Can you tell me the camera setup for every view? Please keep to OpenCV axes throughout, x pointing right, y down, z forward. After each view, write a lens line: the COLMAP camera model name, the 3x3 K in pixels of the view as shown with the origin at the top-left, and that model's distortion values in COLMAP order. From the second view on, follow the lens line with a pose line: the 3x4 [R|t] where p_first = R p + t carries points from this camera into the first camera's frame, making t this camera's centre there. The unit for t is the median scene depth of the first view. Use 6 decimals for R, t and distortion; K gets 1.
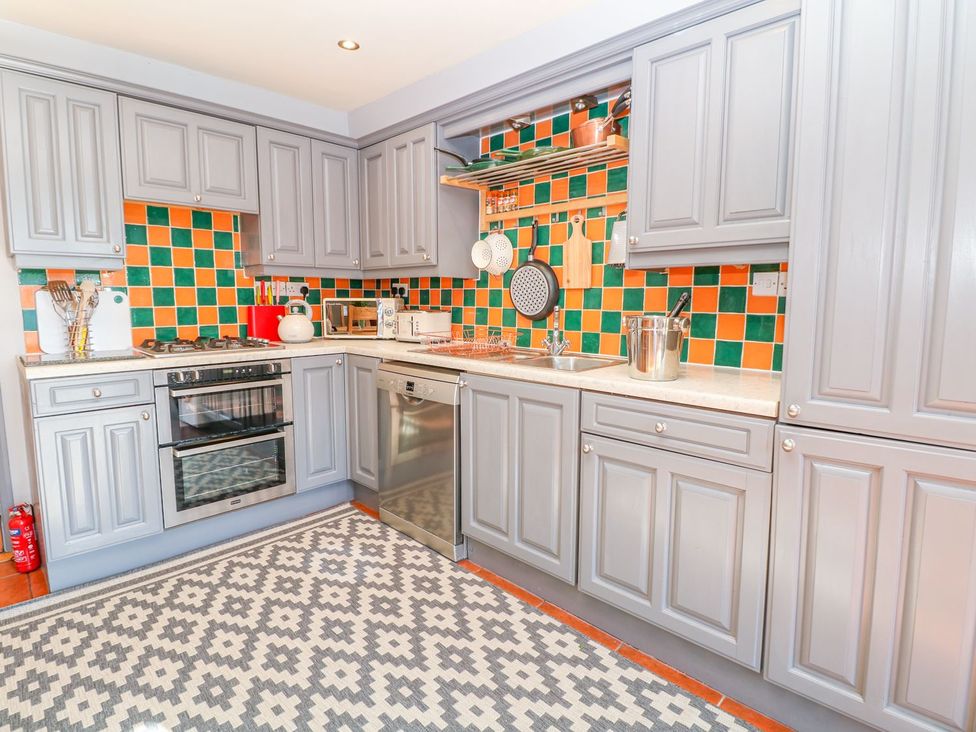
lens RADIAL K [[508.3, 0, 497.4], [0, 508.3, 354.6], [0, 0, 1]] dist [-0.016295, -0.006749]
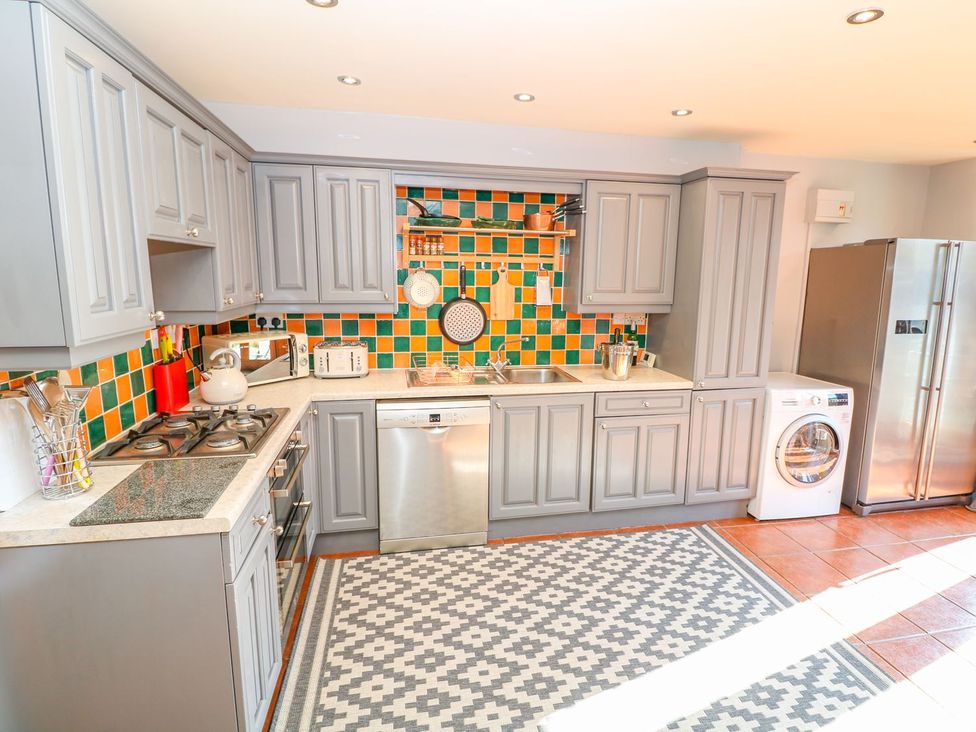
lens RADIAL K [[504.3, 0, 501.4], [0, 504.3, 356.6], [0, 0, 1]] dist [-0.019609, -0.001895]
pose [[0.562319, -0.131809, 0.816348, -0.947845], [0.076738, 0.991272, 0.107194, -0.175347], [-0.823352, 0.002368, 0.567526, 0.230492]]
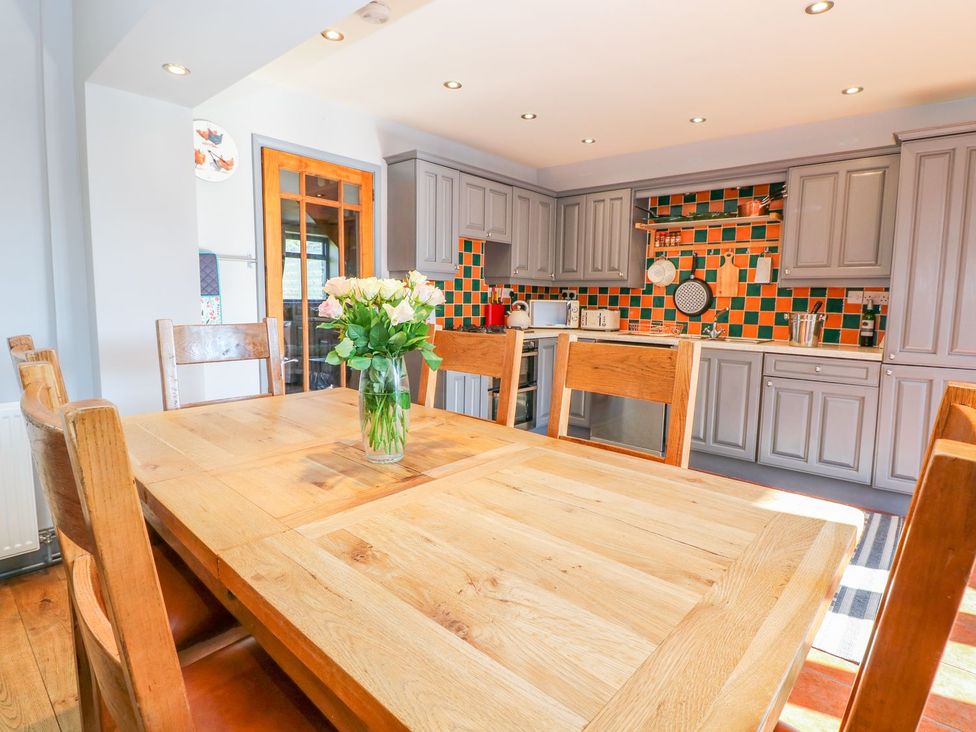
lens RADIAL K [[525.2, 0, 488.4], [0, 525.2, 355.5], [0, 0, 1]] dist [0.002423, -0.016183]
pose [[0.998805, 0.010568, 0.047722, -0.667153], [-0.010489, 0.999943, -0.001901, 0.066014], [-0.047740, 0.001398, 0.998859, -0.621284]]
